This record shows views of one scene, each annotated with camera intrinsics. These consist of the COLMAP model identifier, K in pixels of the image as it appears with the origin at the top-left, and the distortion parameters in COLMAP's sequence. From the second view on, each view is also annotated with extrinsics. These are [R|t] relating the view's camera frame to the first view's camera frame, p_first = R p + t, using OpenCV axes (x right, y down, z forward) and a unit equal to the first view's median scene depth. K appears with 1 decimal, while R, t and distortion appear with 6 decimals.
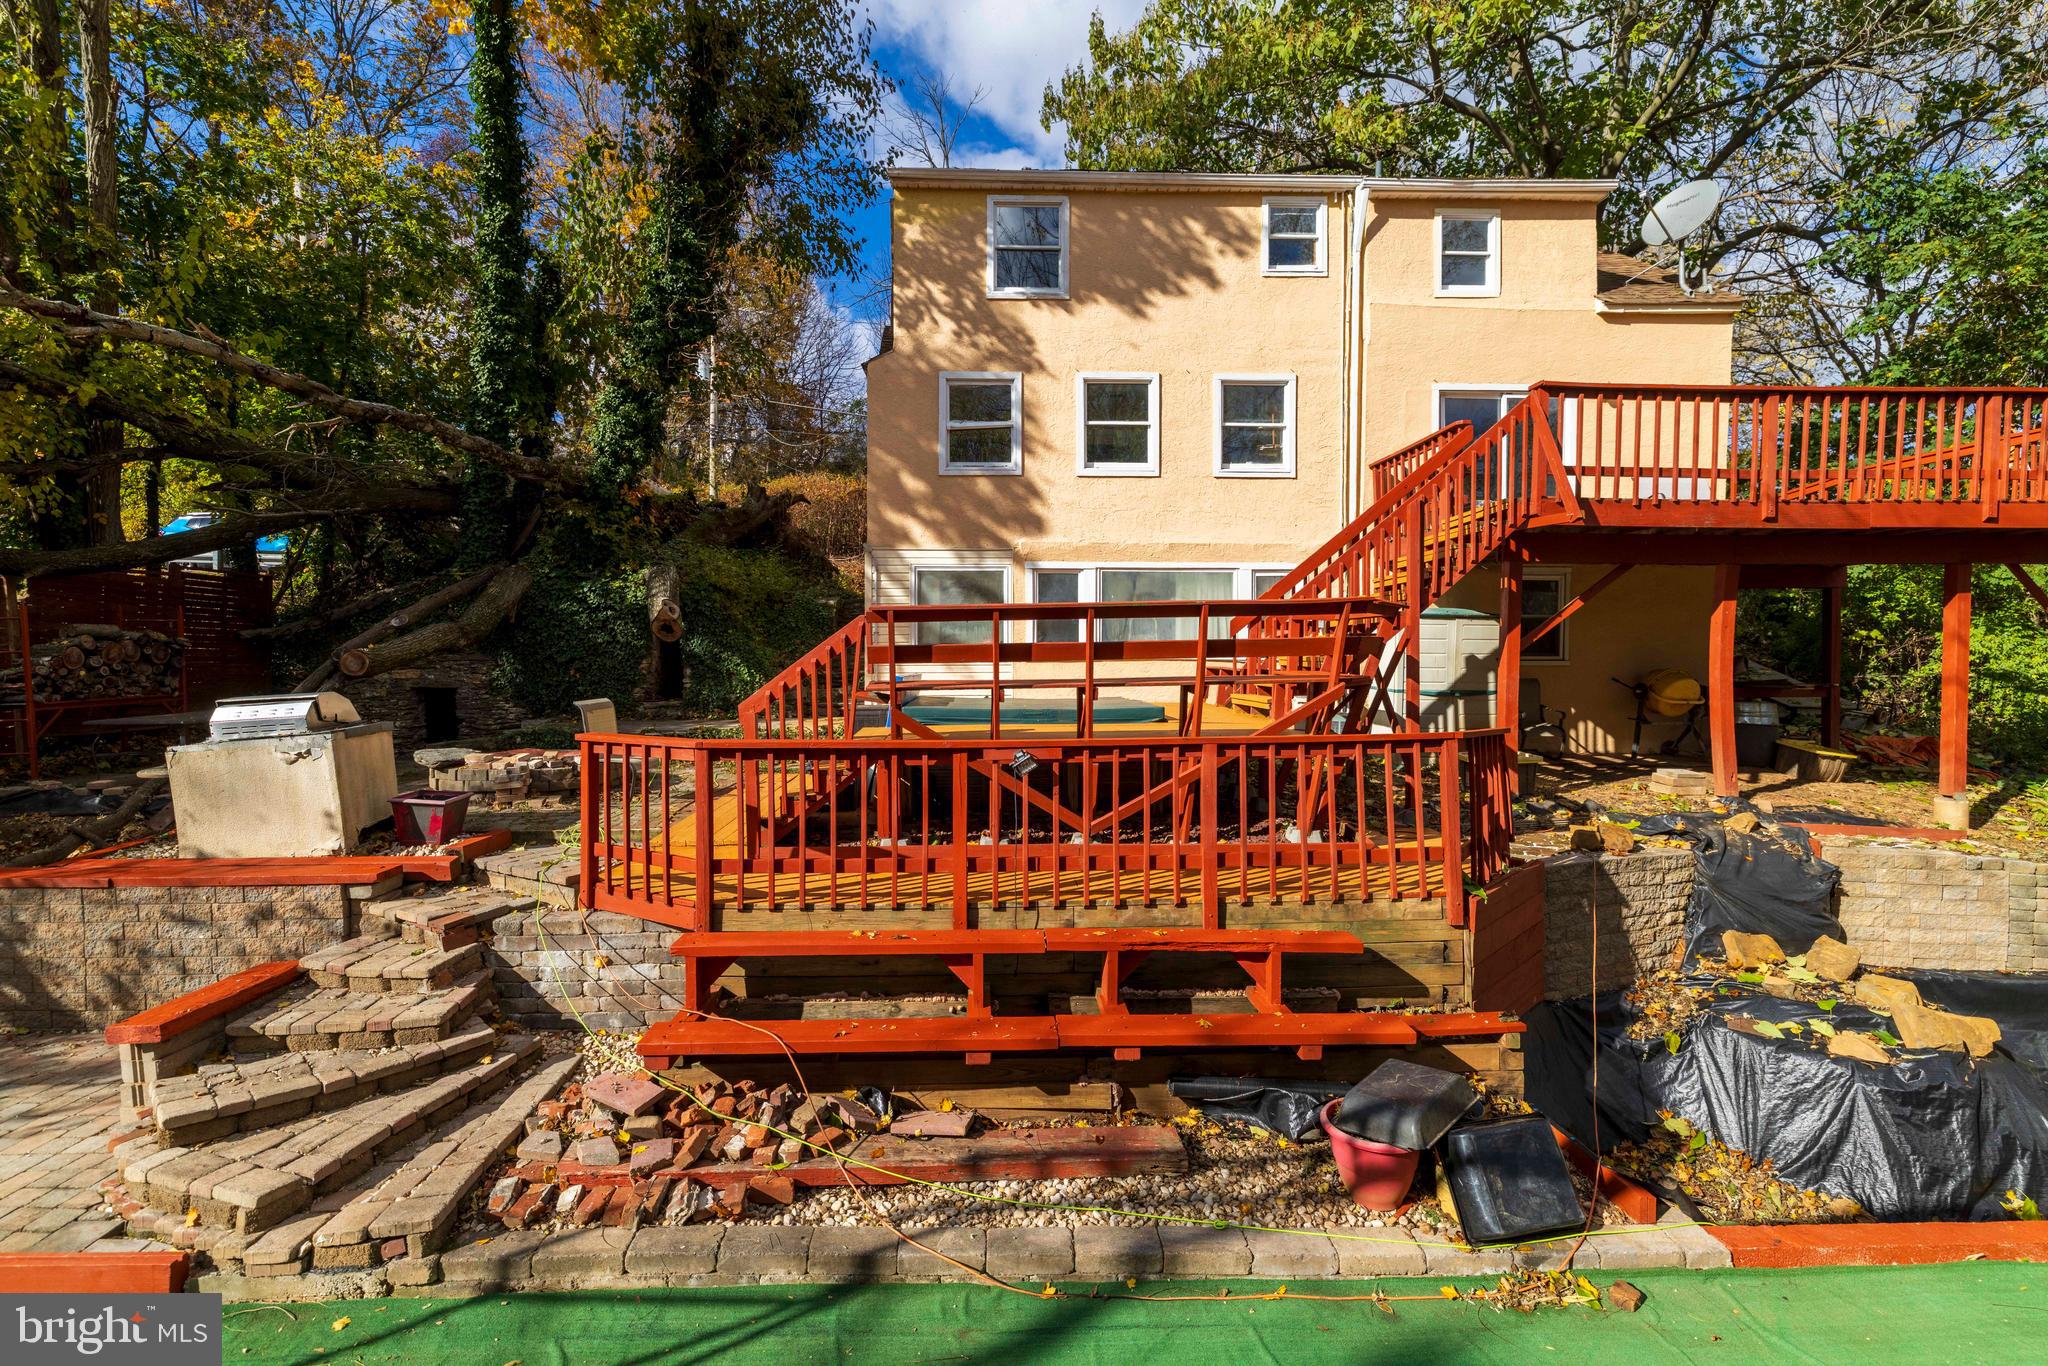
lens RADIAL K [[907.7, 0, 1007.5], [0, 907.7, 668.7], [0, 0, 1]] dist [0.002559, 0.000172]
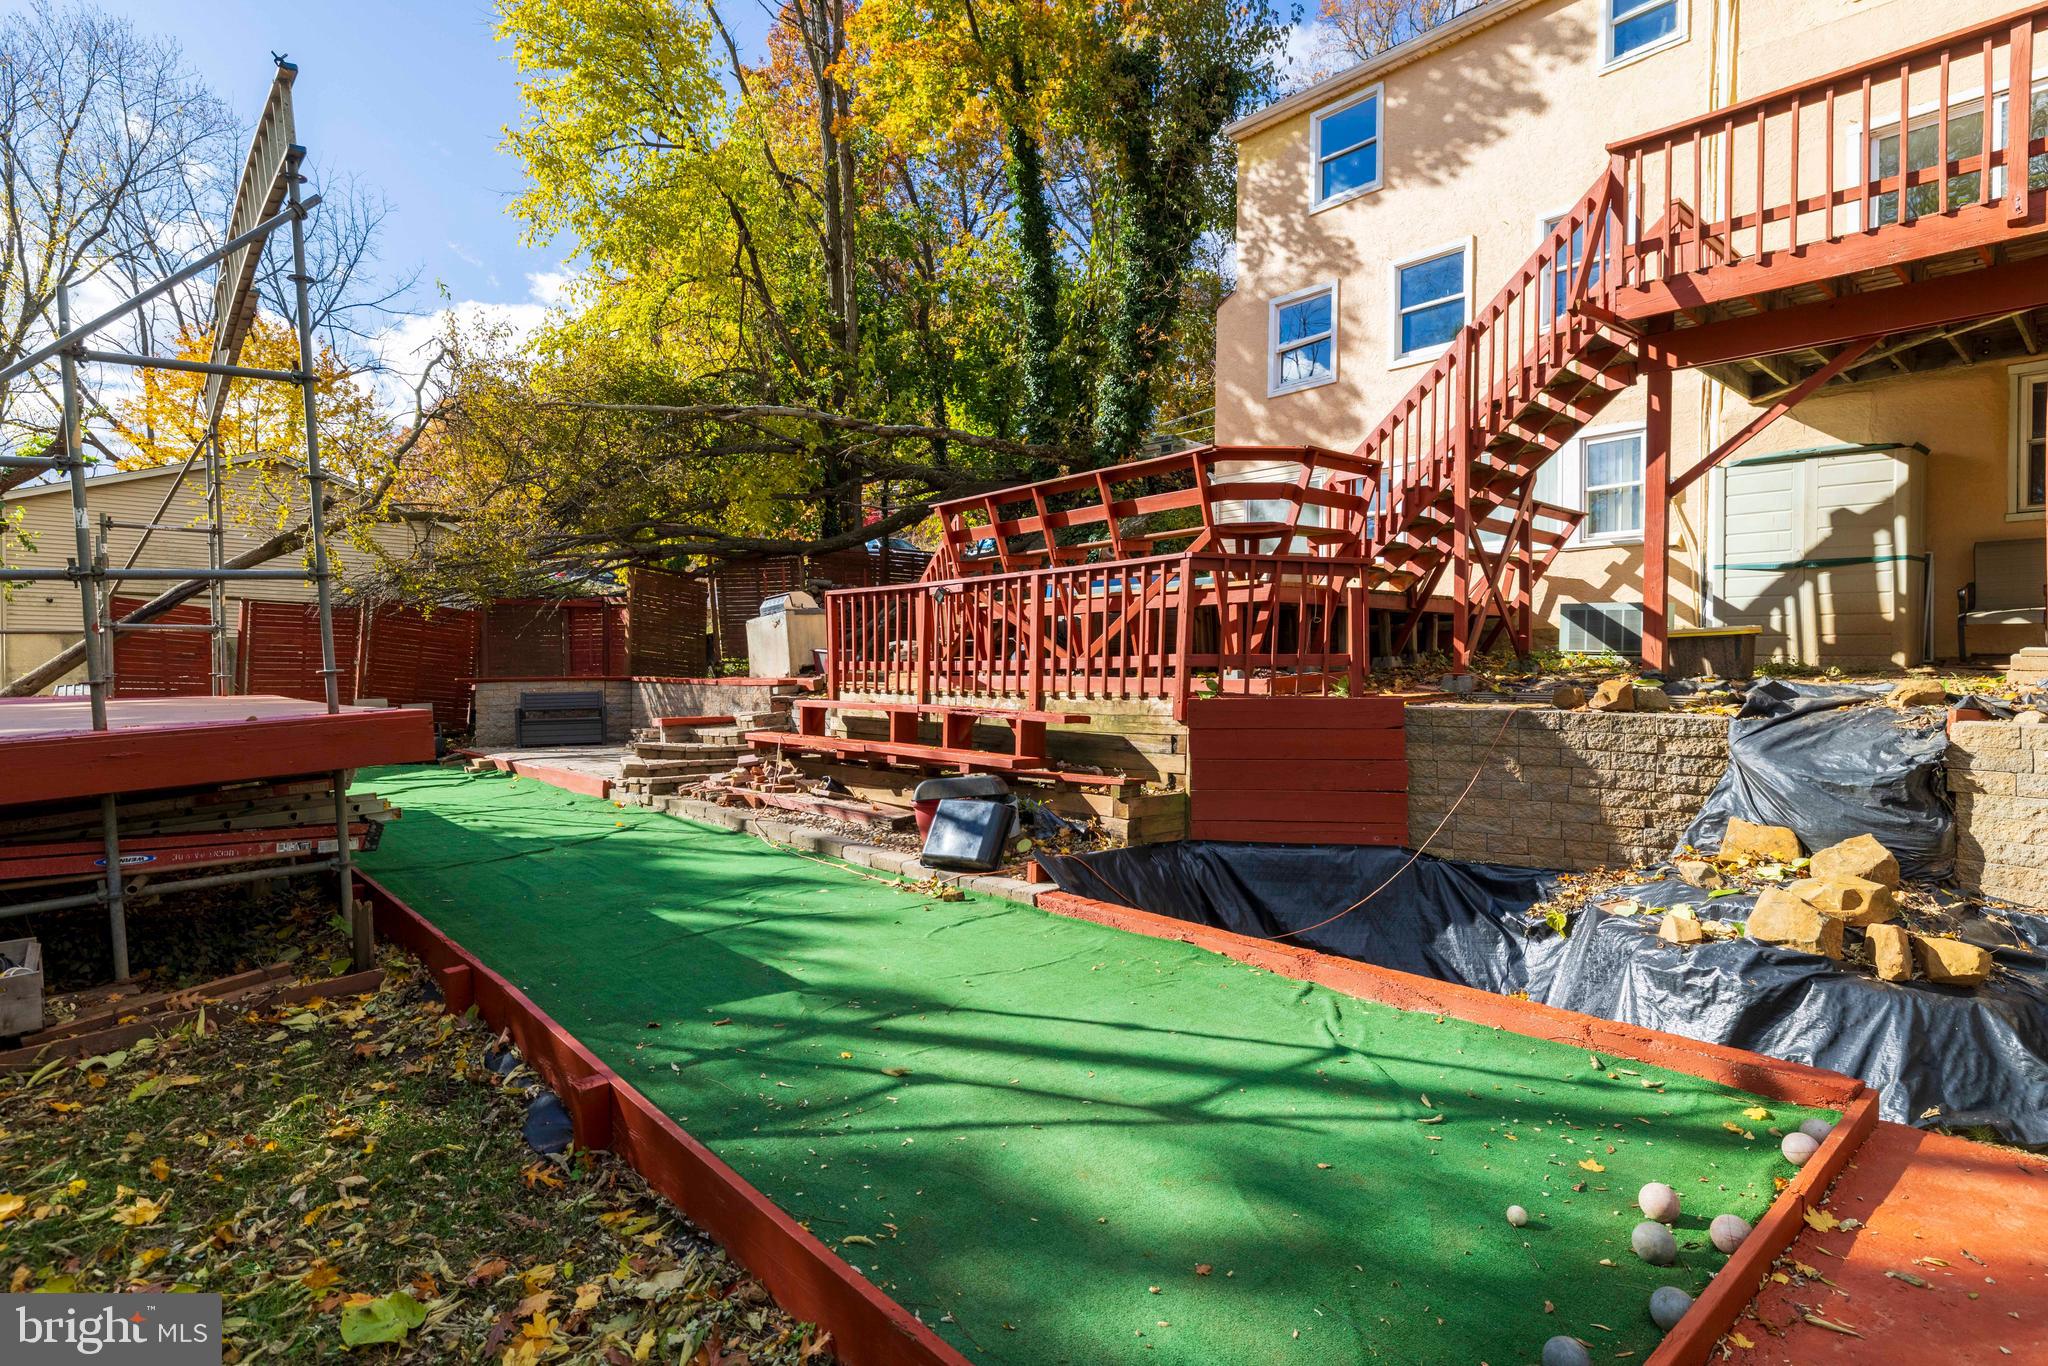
lens RADIAL K [[1055.0, 0, 1024.0], [0, 1055.0, 683.0], [0, 0, 1]] dist [-0.002356, -0.002206]
pose [[0.638933, 0.011746, -0.769173, 1.284831], [-0.009763, 0.999927, 0.007160, 0.209410], [0.769201, 0.002935, 0.639000, 0.002641]]
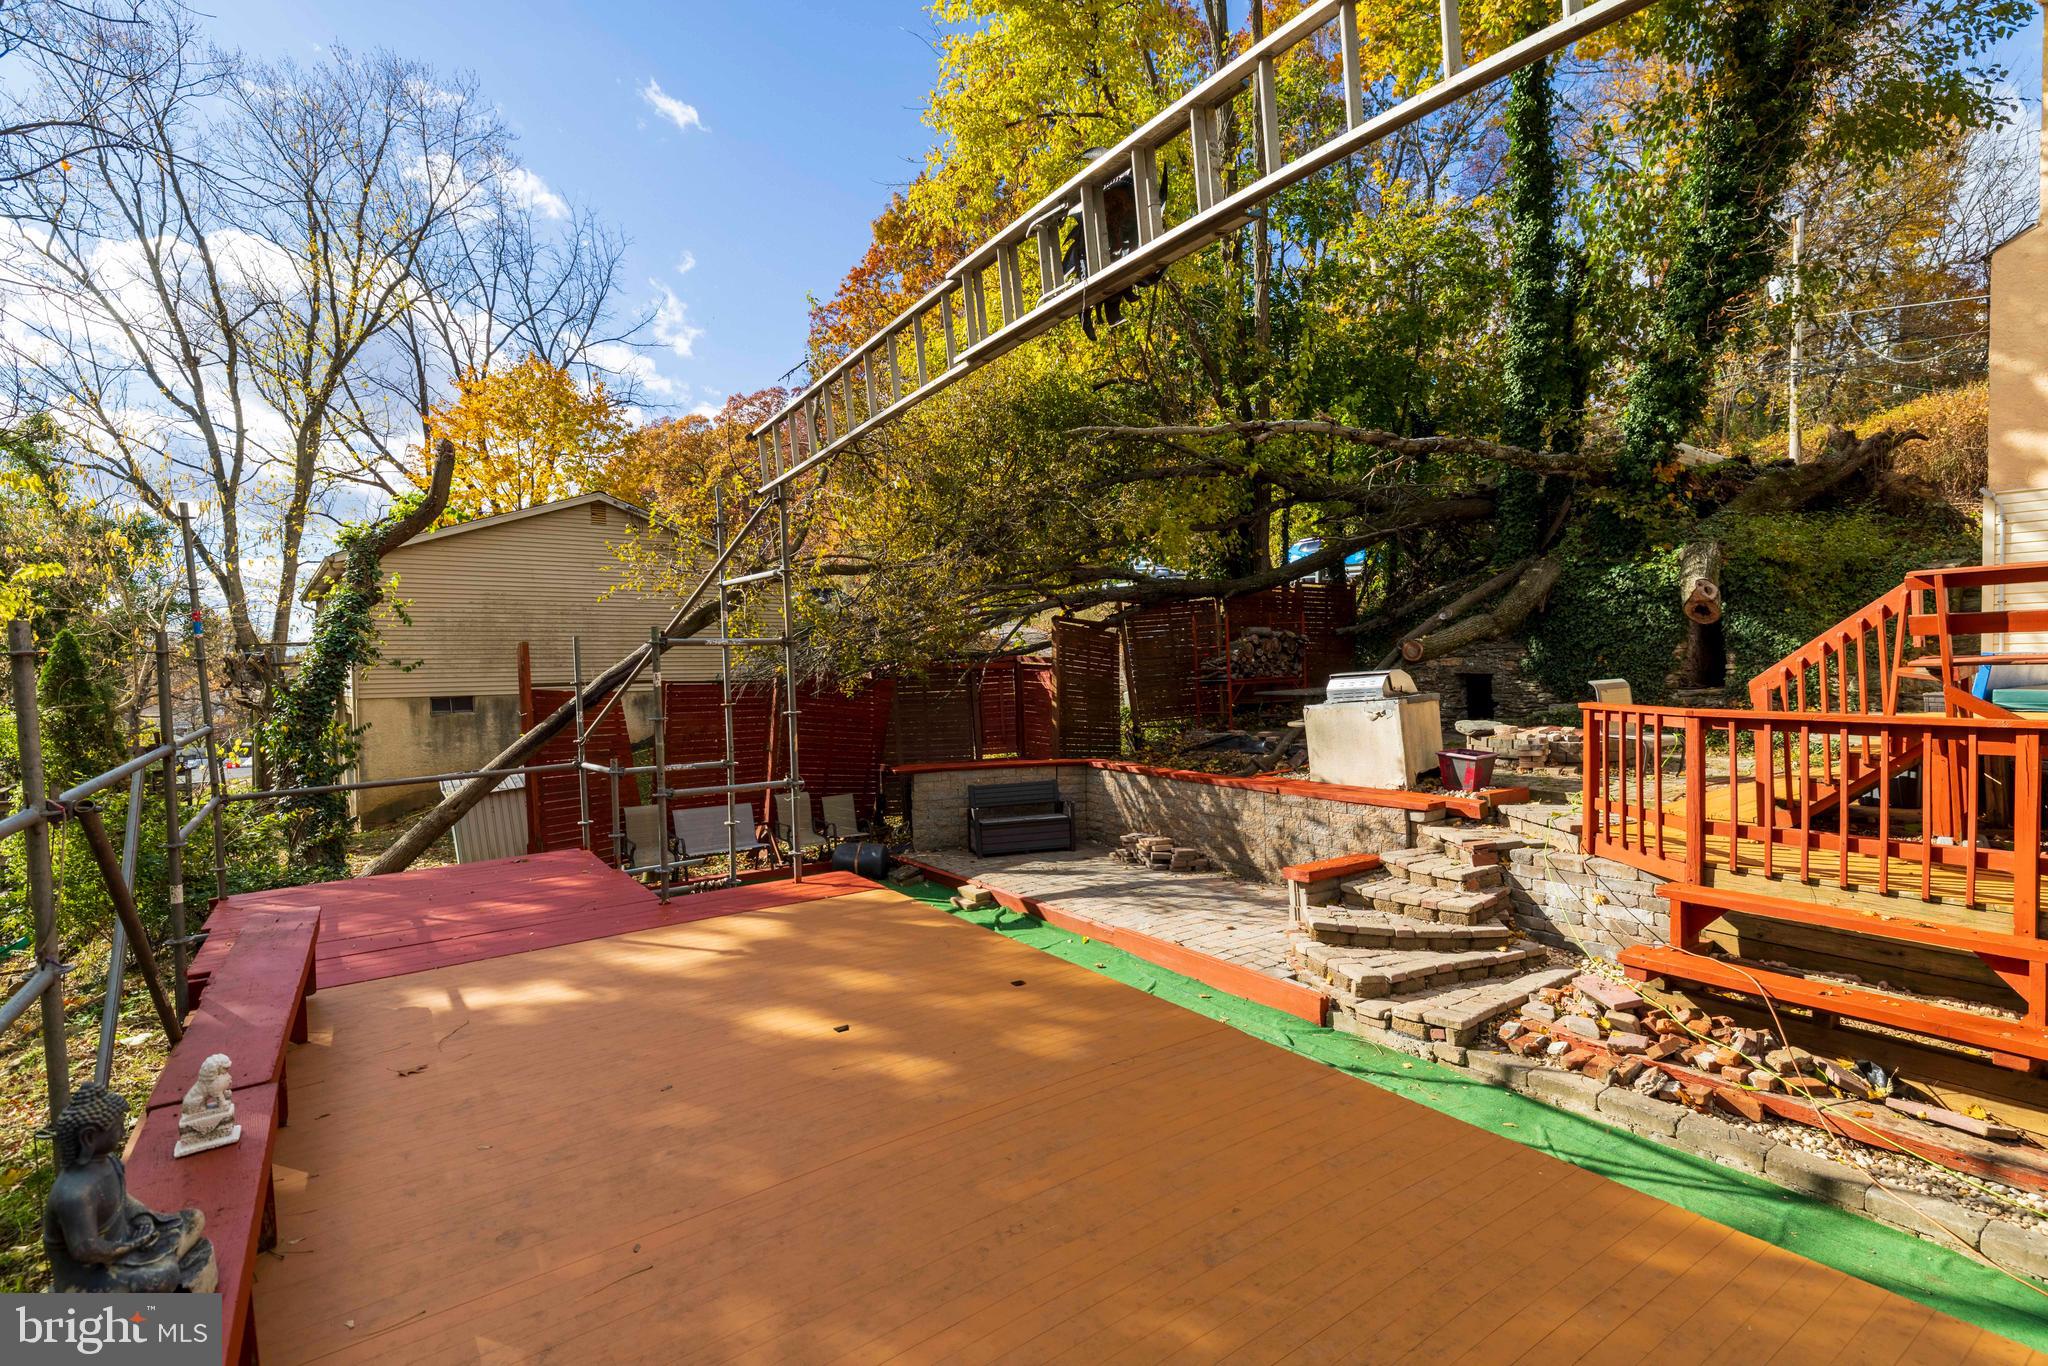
lens RADIAL K [[977.4, 0, 1029.4], [0, 977.4, 693.6], [0, 0, 1]] dist [-0.000439, -0.000217]
pose [[0.545344, 0.019403, -0.837988, 0.185886], [0.006528, 0.999603, 0.027394, 0.019810], [0.838187, -0.020410, 0.545001, -0.268800]]
